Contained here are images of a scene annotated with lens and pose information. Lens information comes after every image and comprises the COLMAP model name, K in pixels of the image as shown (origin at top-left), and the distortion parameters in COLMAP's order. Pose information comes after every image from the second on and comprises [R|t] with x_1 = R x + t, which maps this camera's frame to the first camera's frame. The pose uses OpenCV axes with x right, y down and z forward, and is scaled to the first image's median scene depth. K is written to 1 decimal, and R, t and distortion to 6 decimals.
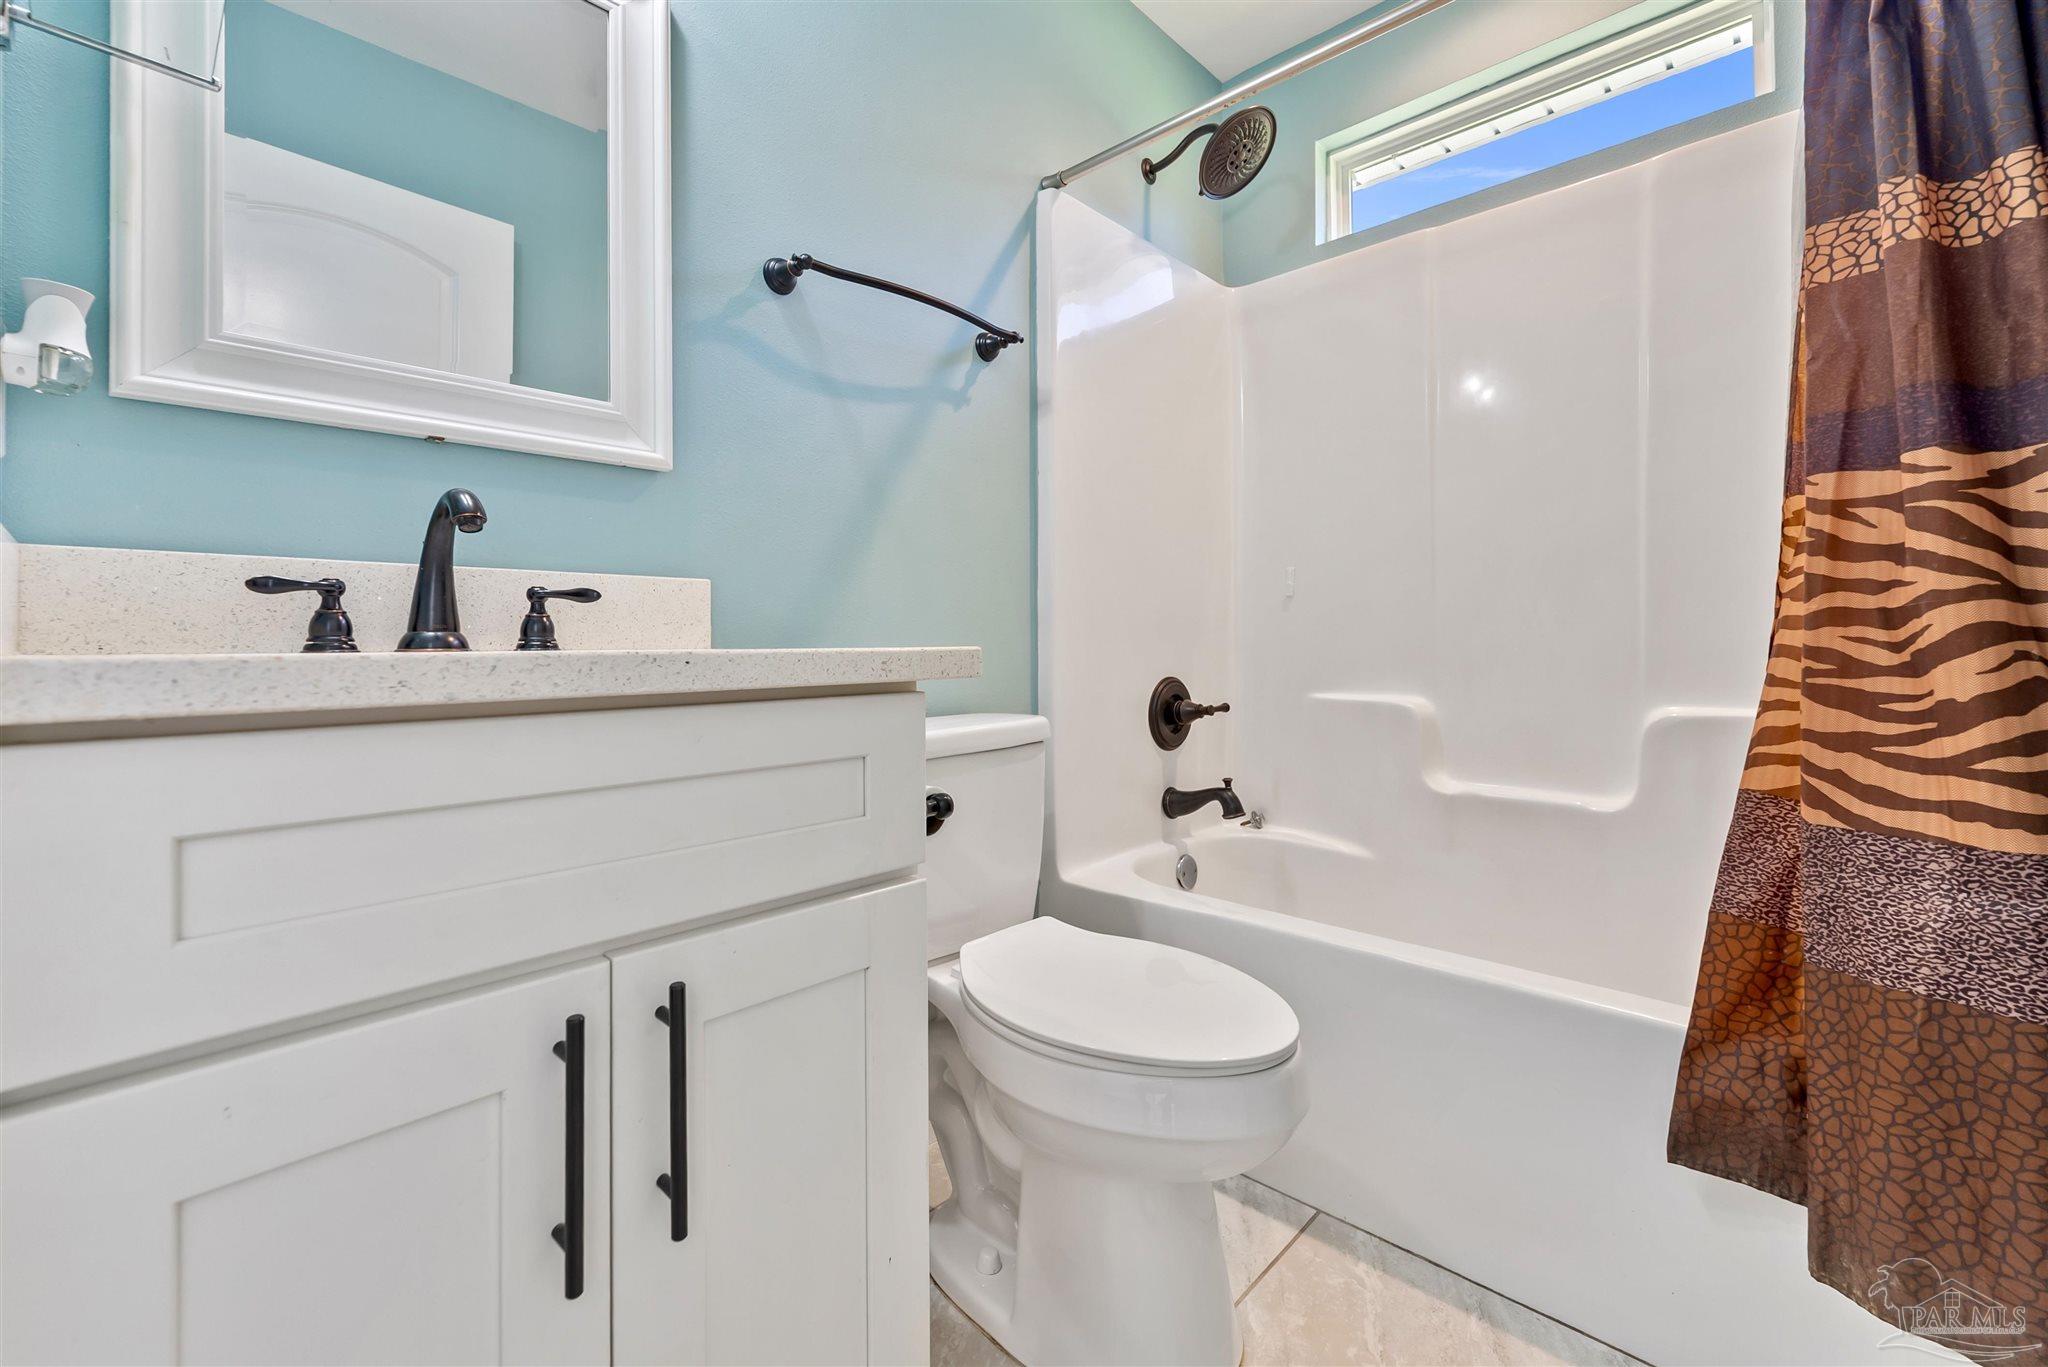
lens RADIAL K [[859.2, 0, 1019.6], [0, 859.2, 620.2], [0, 0, 1]] dist [0.000005, -0.000310]
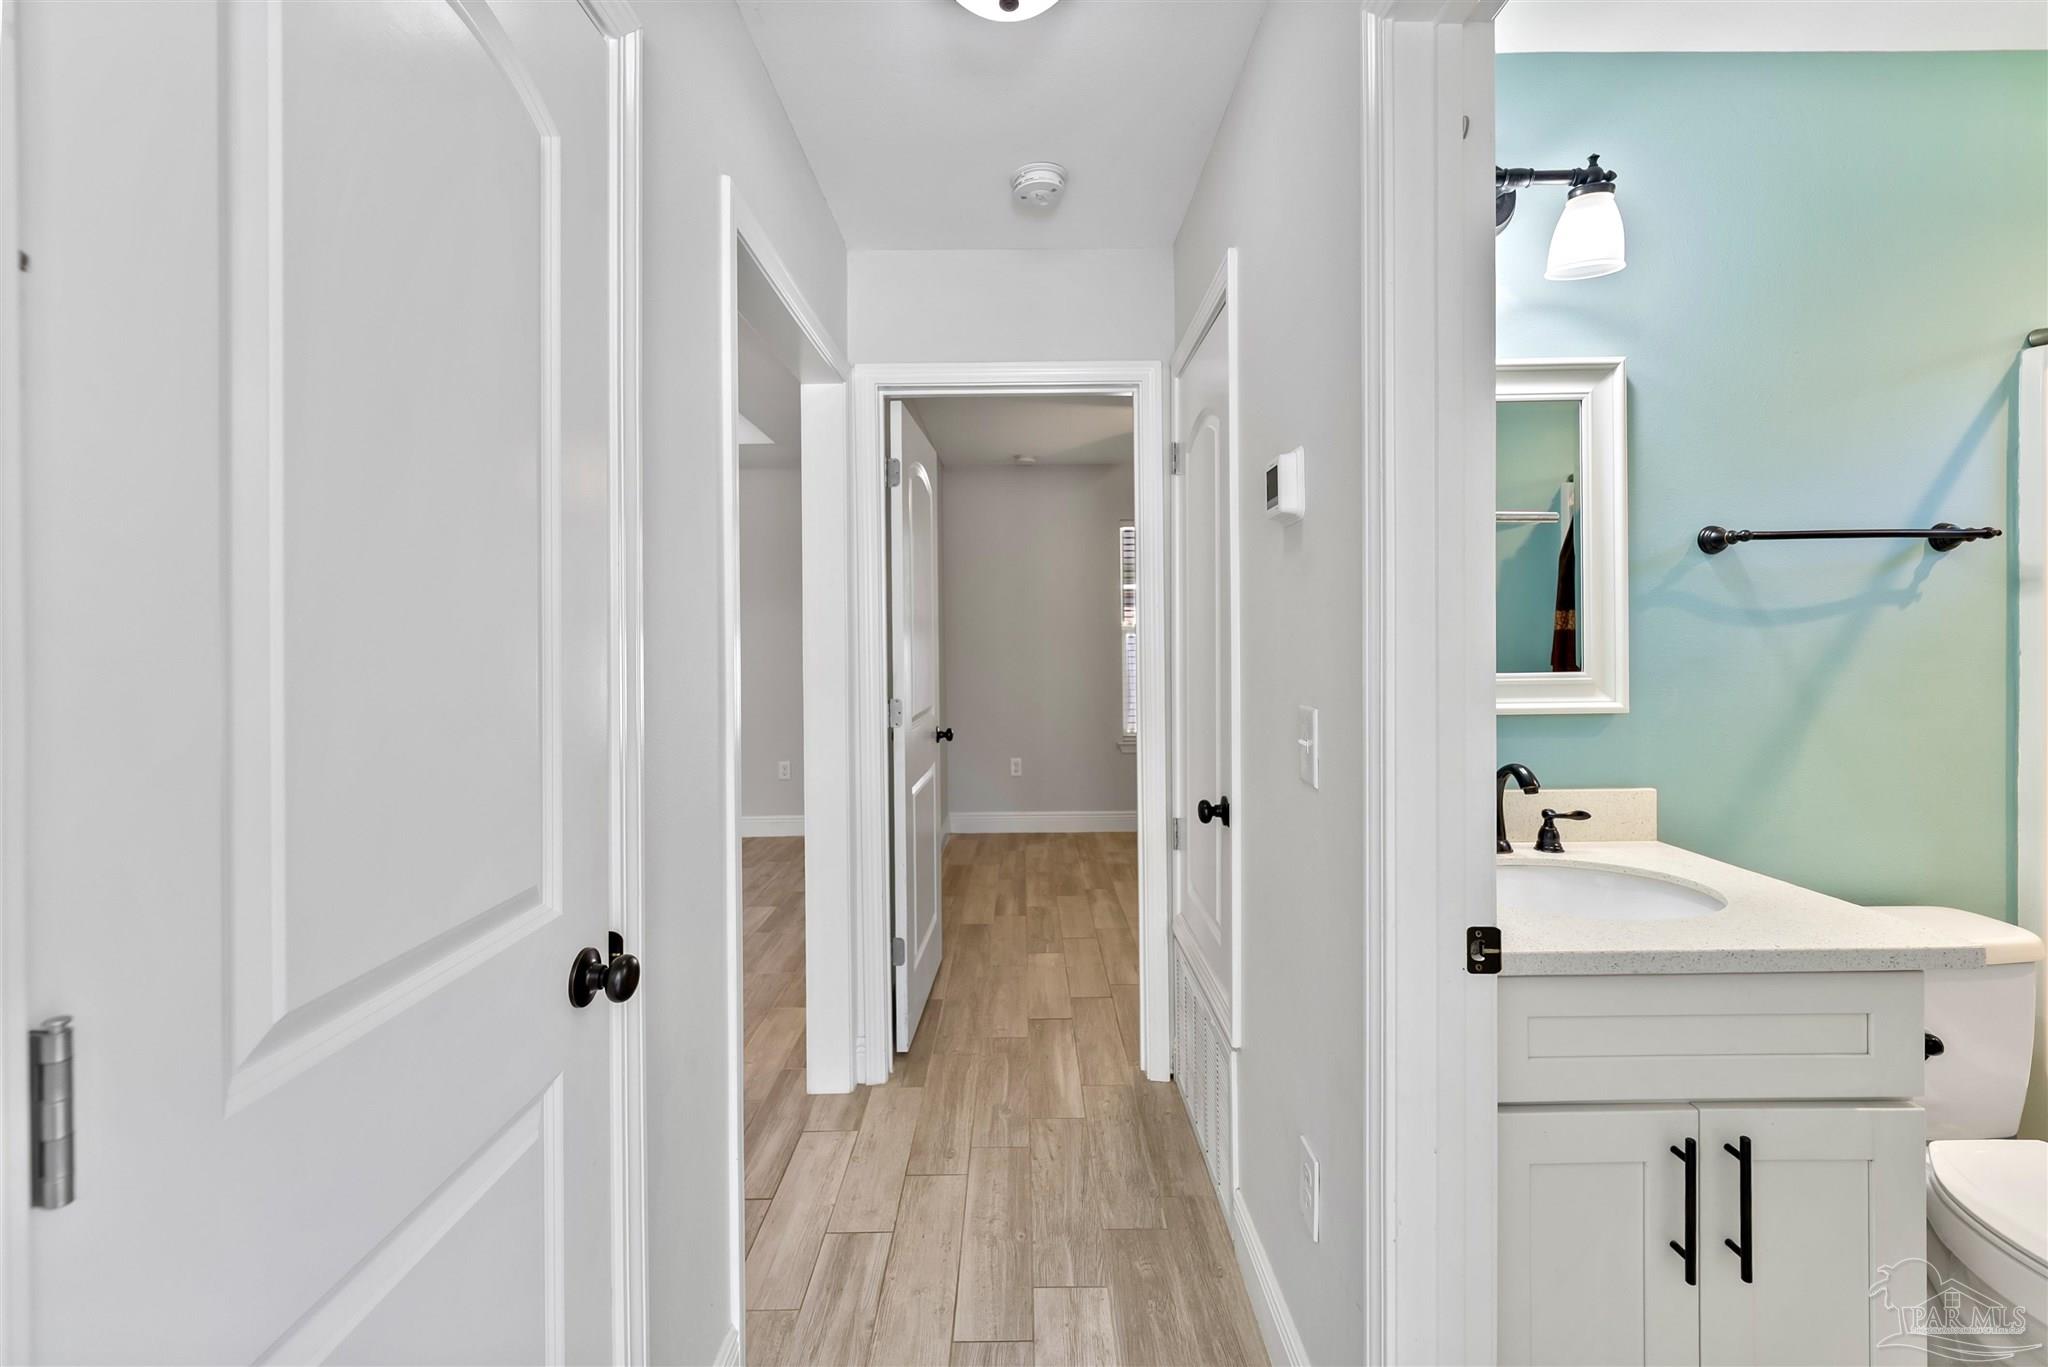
lens RADIAL K [[853.1, 0, 1031.2], [0, 853.1, 639.1], [0, 0, 1]] dist [0.000855, 0.000053]
pose [[0.694987, 0.004457, -0.719009, -0.079590], [0.020113, 0.999469, 0.025636, -0.320533], [0.718741, -0.032278, 0.694528, -0.585789]]
